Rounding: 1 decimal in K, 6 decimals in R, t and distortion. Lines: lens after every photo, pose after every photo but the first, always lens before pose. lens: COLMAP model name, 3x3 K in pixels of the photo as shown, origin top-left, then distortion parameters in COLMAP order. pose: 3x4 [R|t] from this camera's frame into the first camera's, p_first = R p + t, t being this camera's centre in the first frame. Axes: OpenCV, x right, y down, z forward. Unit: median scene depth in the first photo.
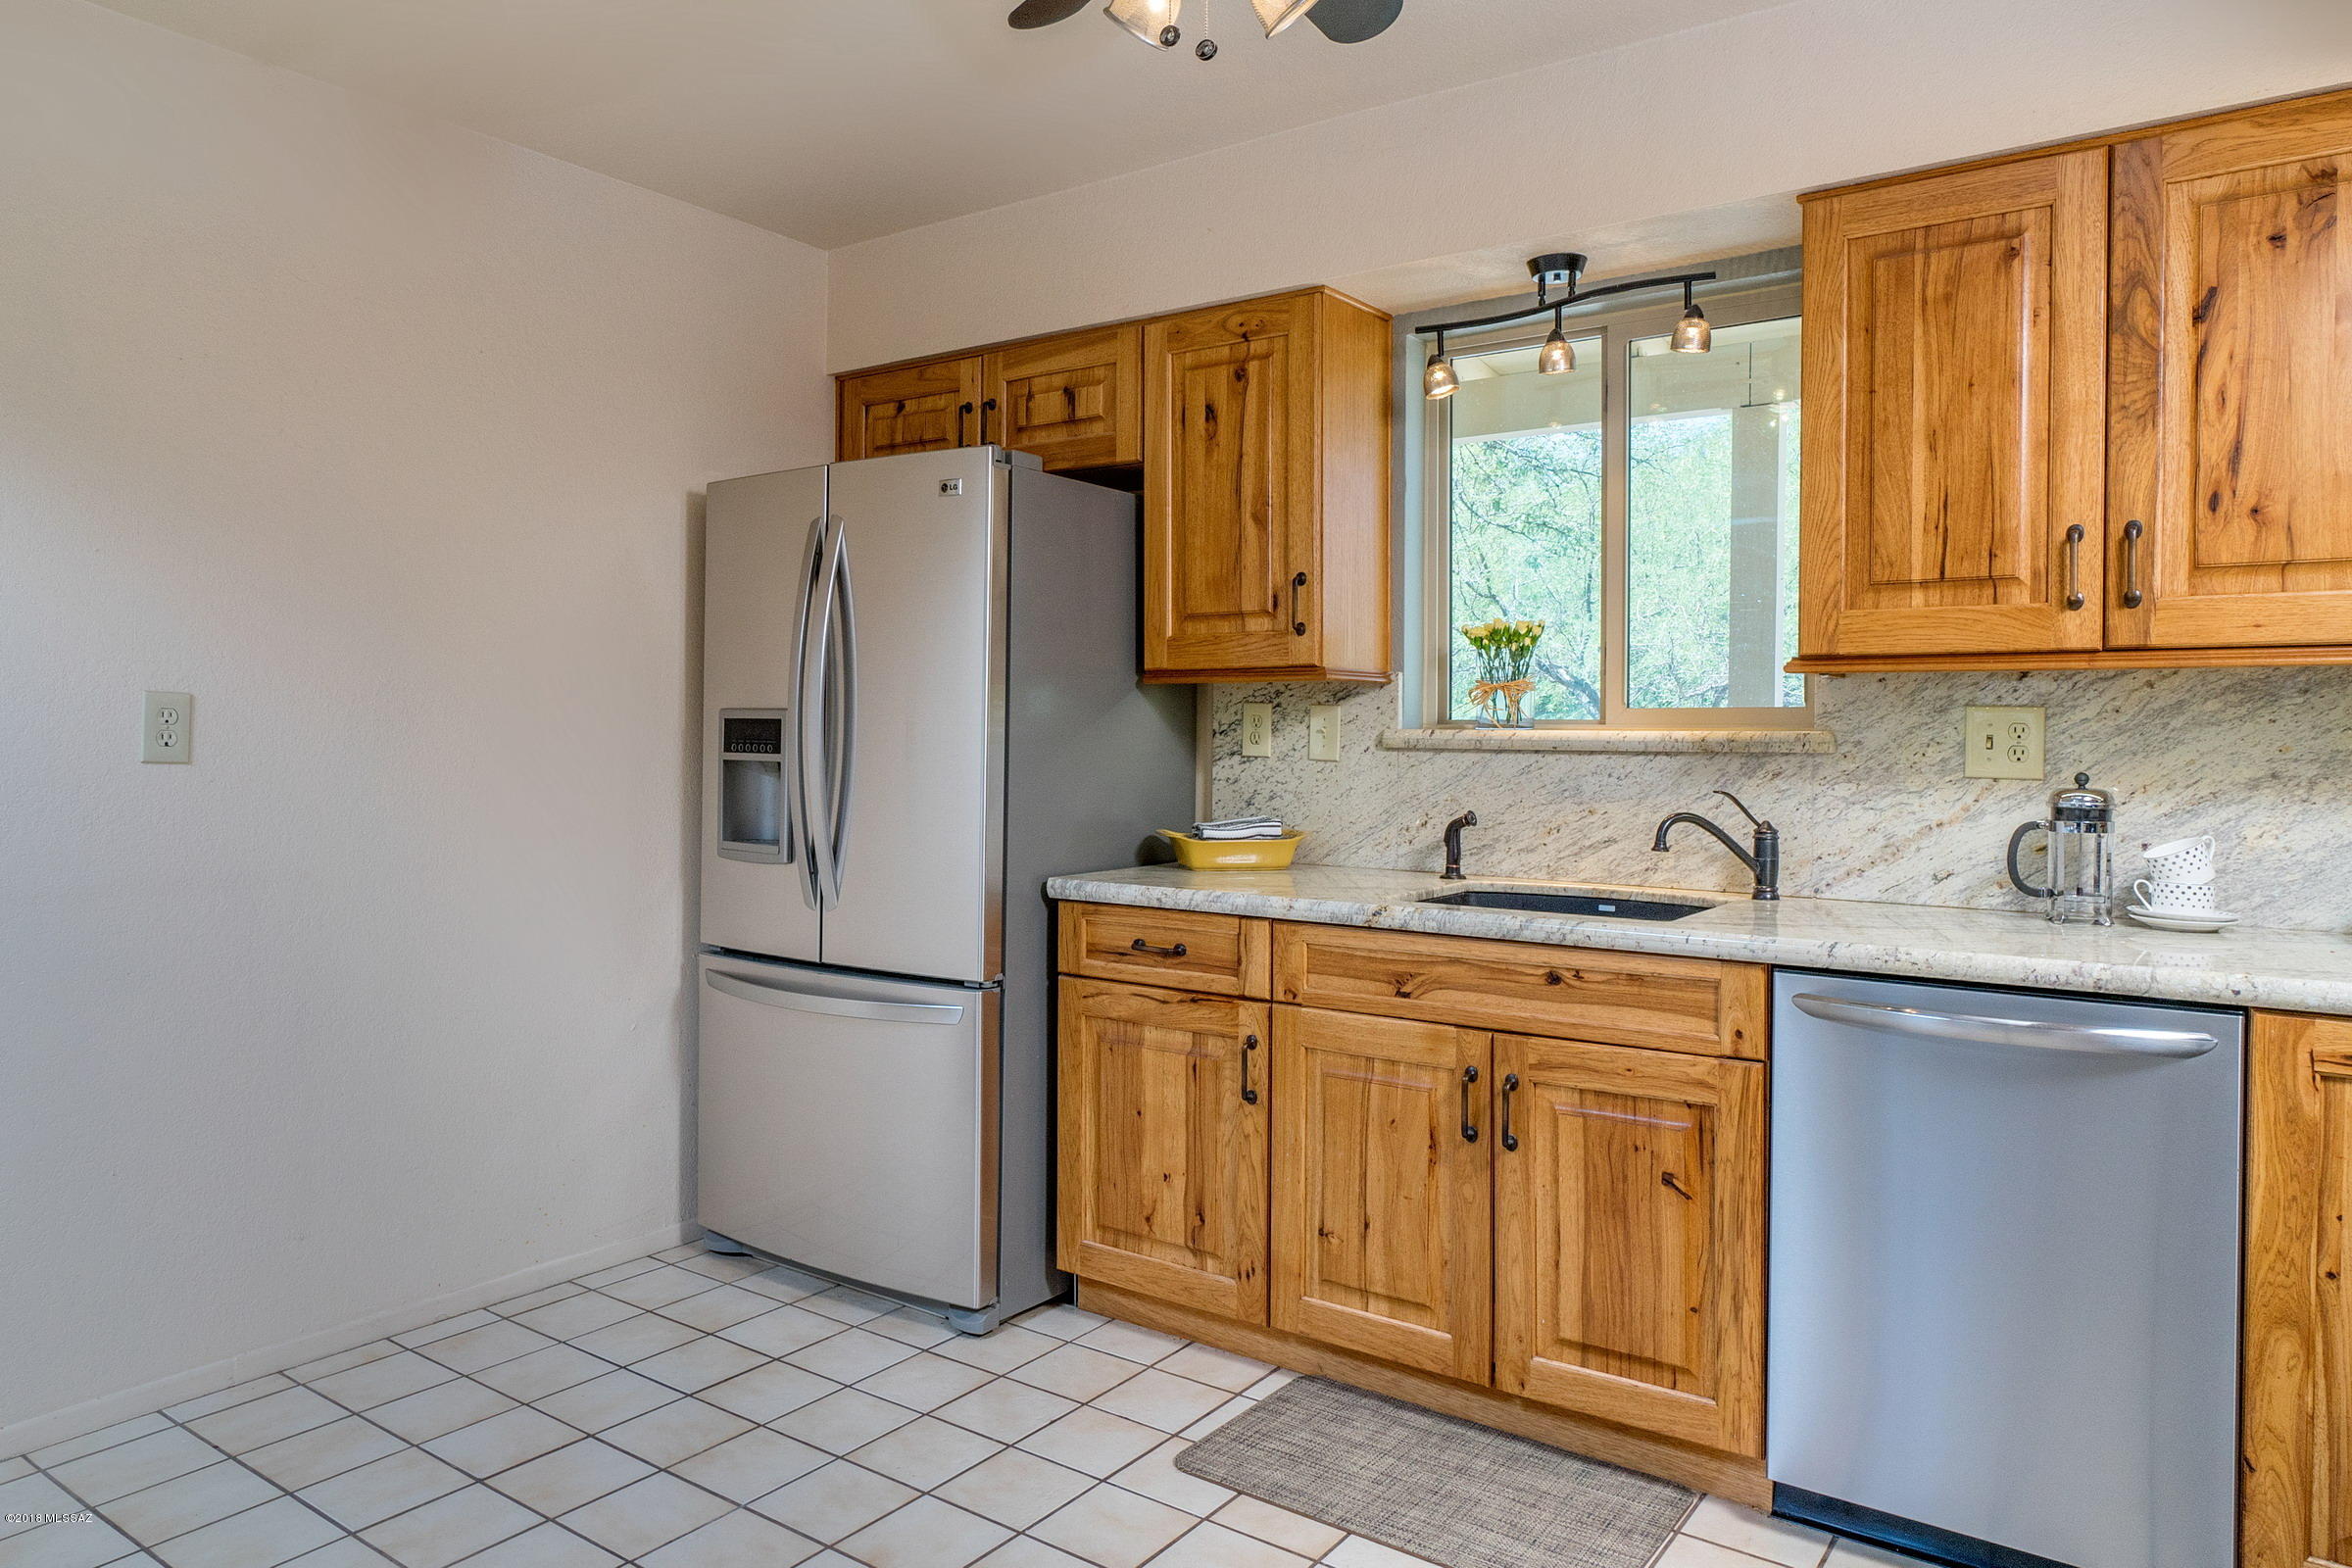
lens RADIAL K [[1710.3, 0, 1188.0], [0, 1710.3, 748.4], [0, 0, 1]] dist [-0.008429, 0.001294]
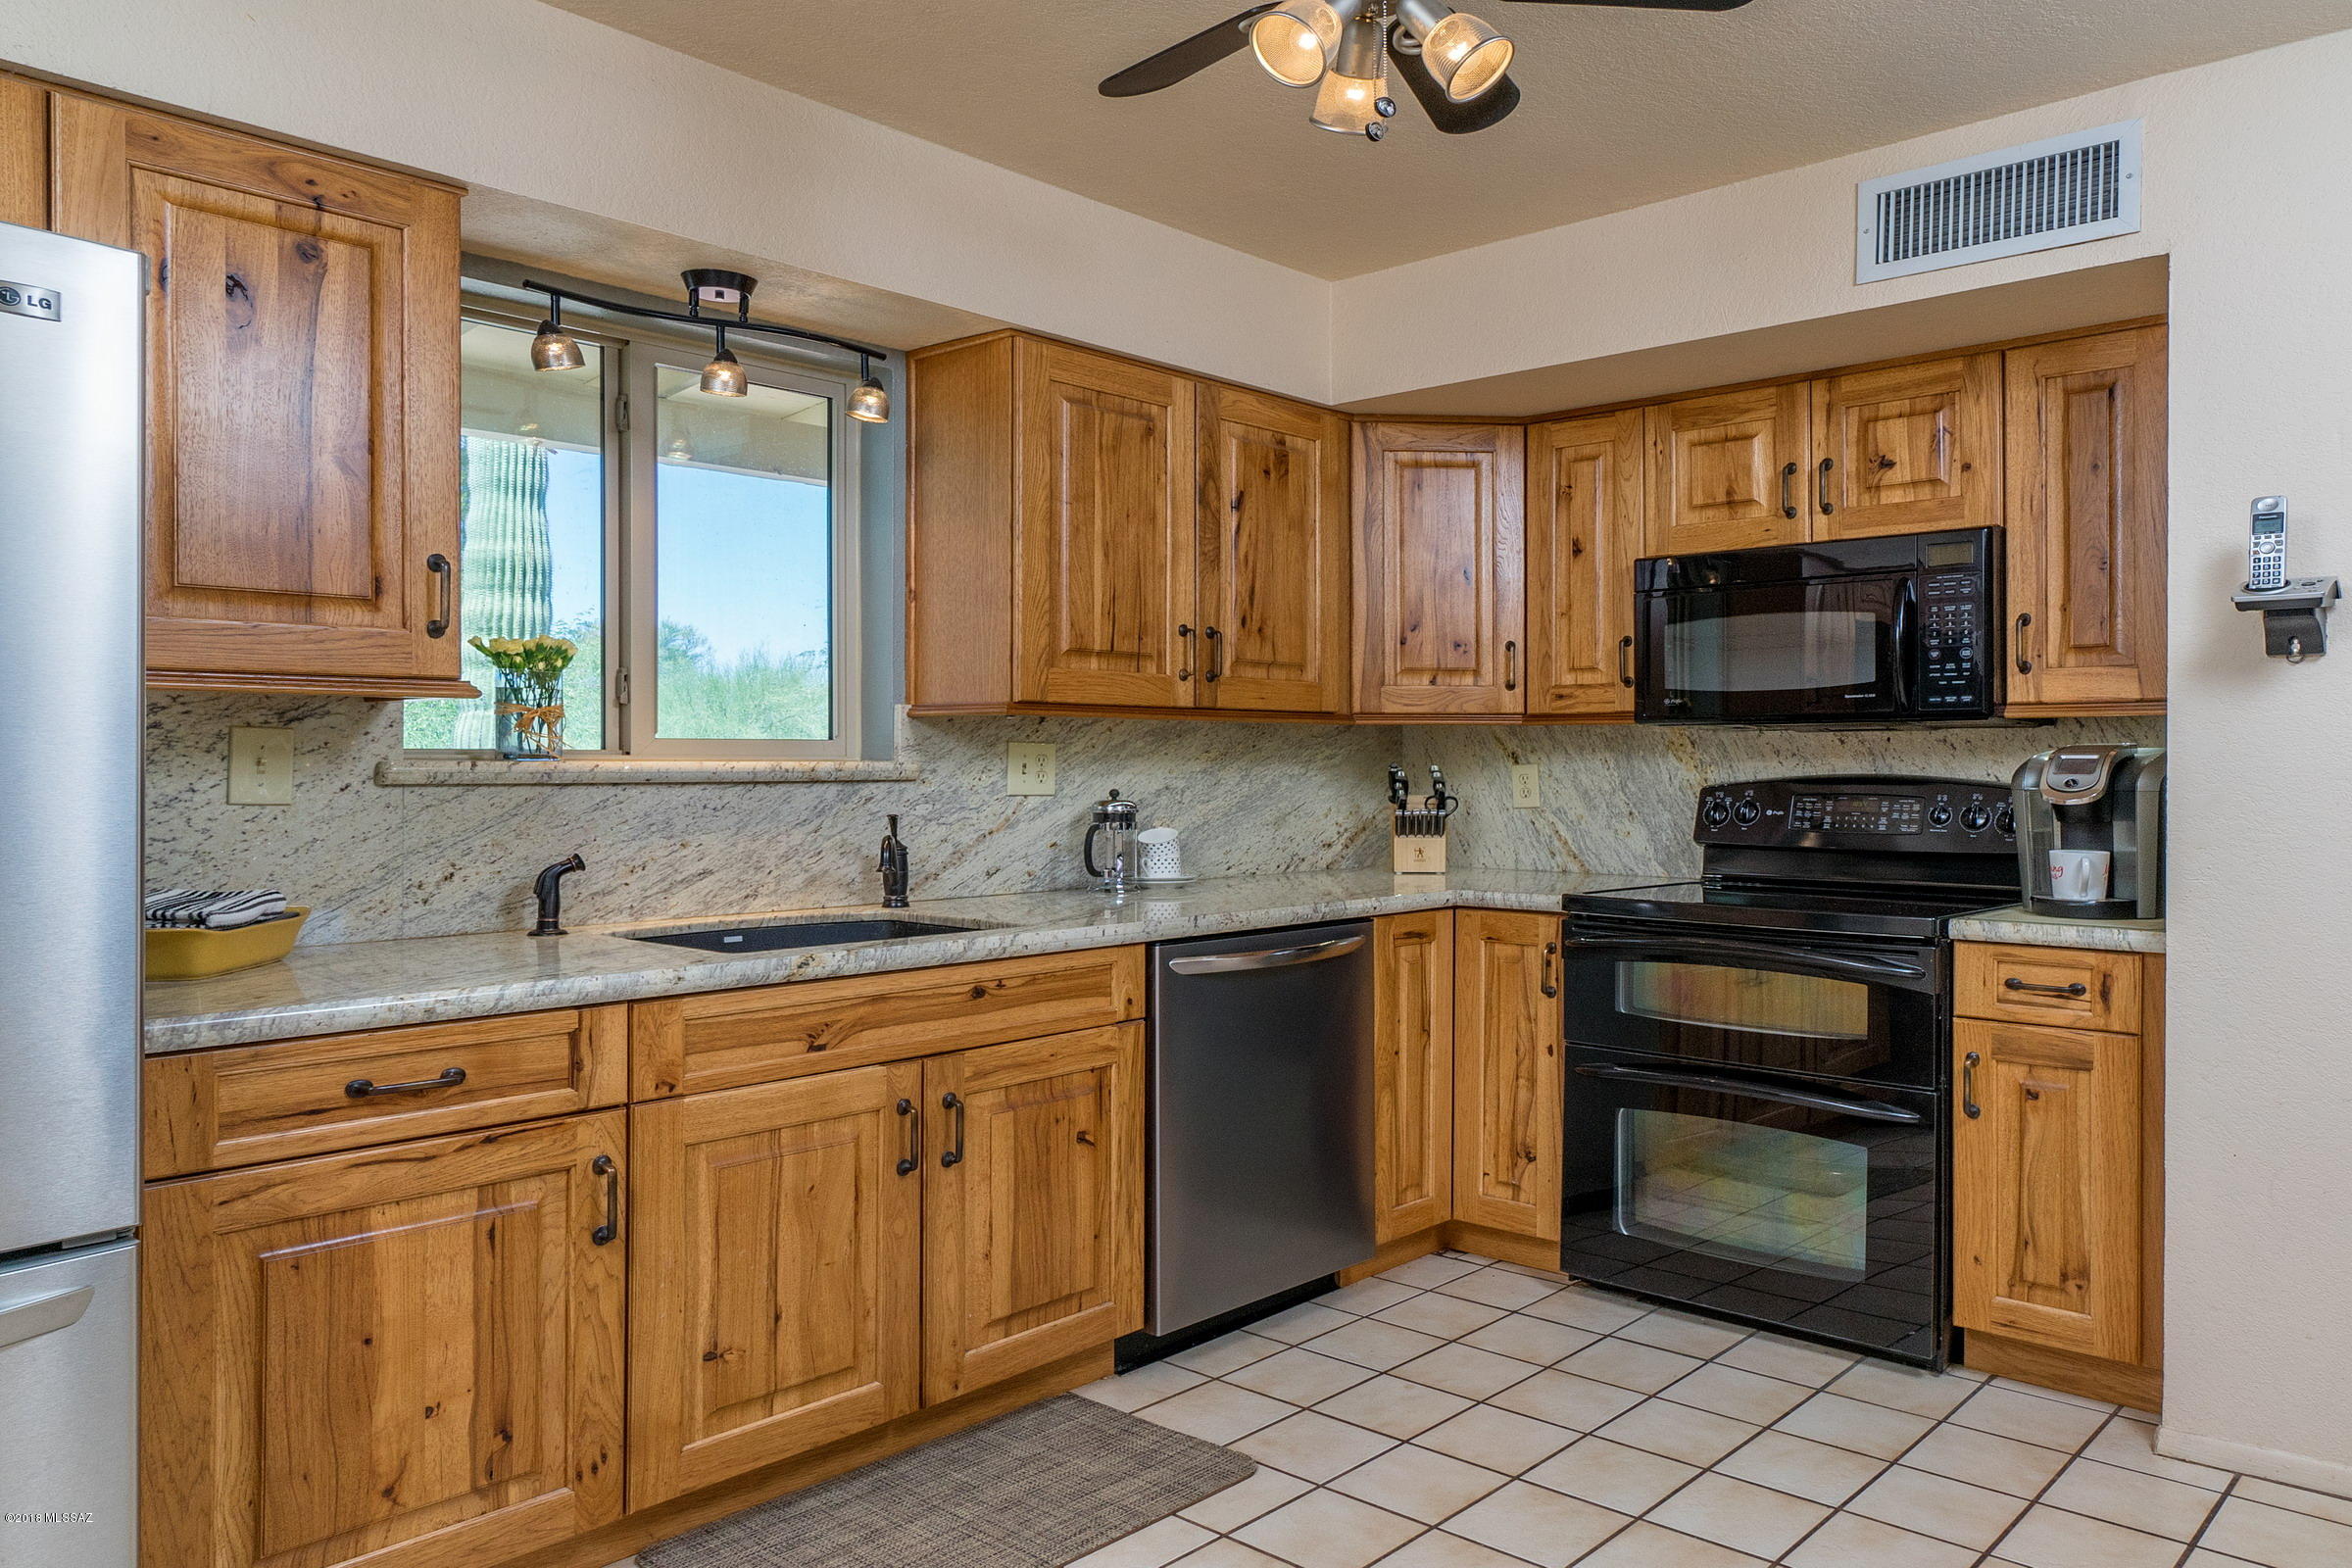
lens RADIAL K [[1452.2, 0, 1221.9], [0, 1452.2, 759.1], [0, 0, 1]] dist [0.002863, -0.000437]
pose [[0.111440, -0.004972, 0.993759, -0.613976], [0.009532, 0.999947, 0.003934, -0.013543], [-0.993725, 0.009034, 0.111481, 0.671969]]
